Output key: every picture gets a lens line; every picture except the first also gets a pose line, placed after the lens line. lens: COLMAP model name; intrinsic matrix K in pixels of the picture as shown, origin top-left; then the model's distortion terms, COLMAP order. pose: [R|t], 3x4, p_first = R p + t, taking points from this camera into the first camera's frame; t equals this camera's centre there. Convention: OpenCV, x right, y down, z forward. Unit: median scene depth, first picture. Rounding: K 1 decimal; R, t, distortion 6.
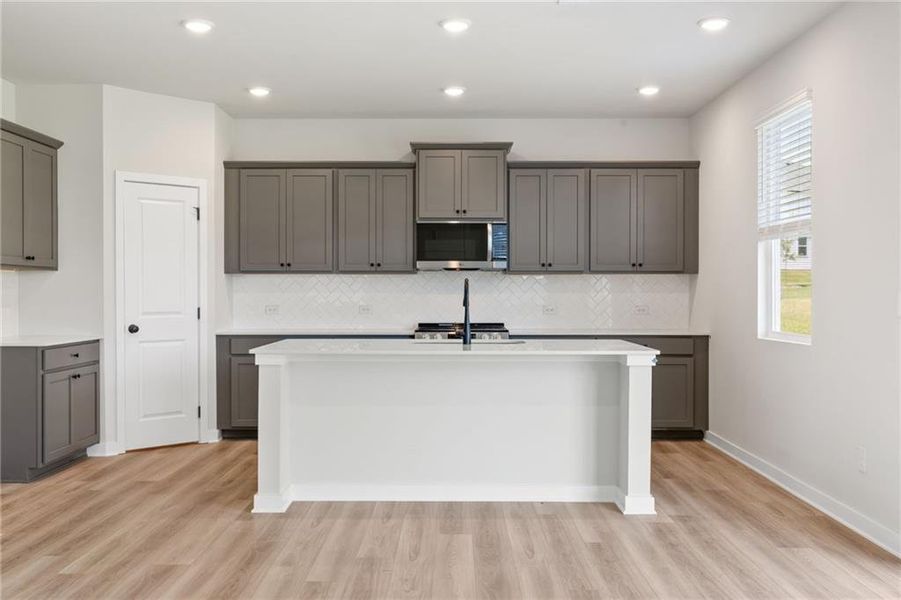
lens RADIAL K [[879.5, 0, 450.5], [0, 879.5, 300.0], [0, 0, 1]] dist [-0.005715, 0.000320]
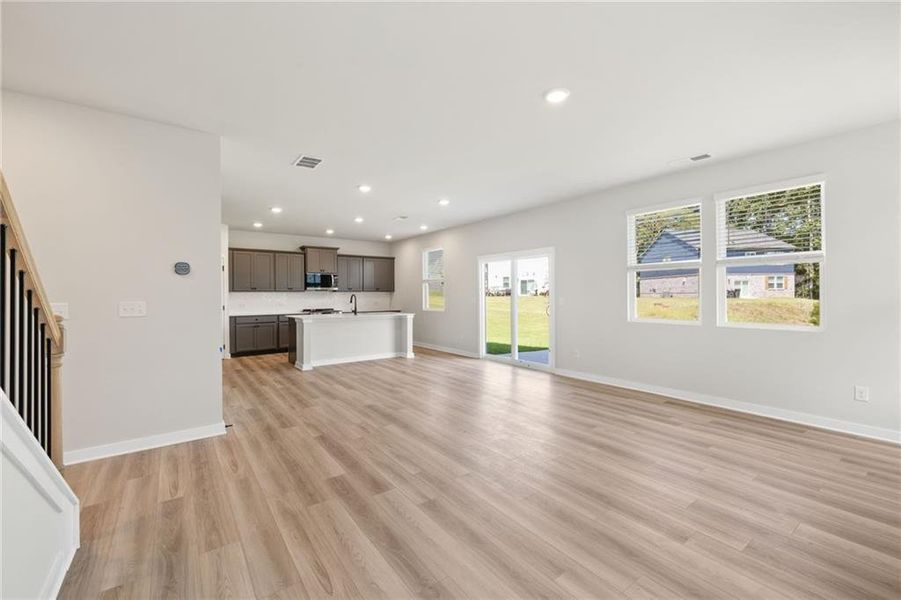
lens RADIAL K [[378.7, 0, 447.7], [0, 378.7, 296.9], [0, 0, 1]] dist [-0.001714, -0.000013]
pose [[0.805560, -0.009201, 0.592443, -0.407483], [0.012964, 0.999914, -0.002098, -0.005510], [-0.592373, 0.009370, 0.805610, -0.256825]]
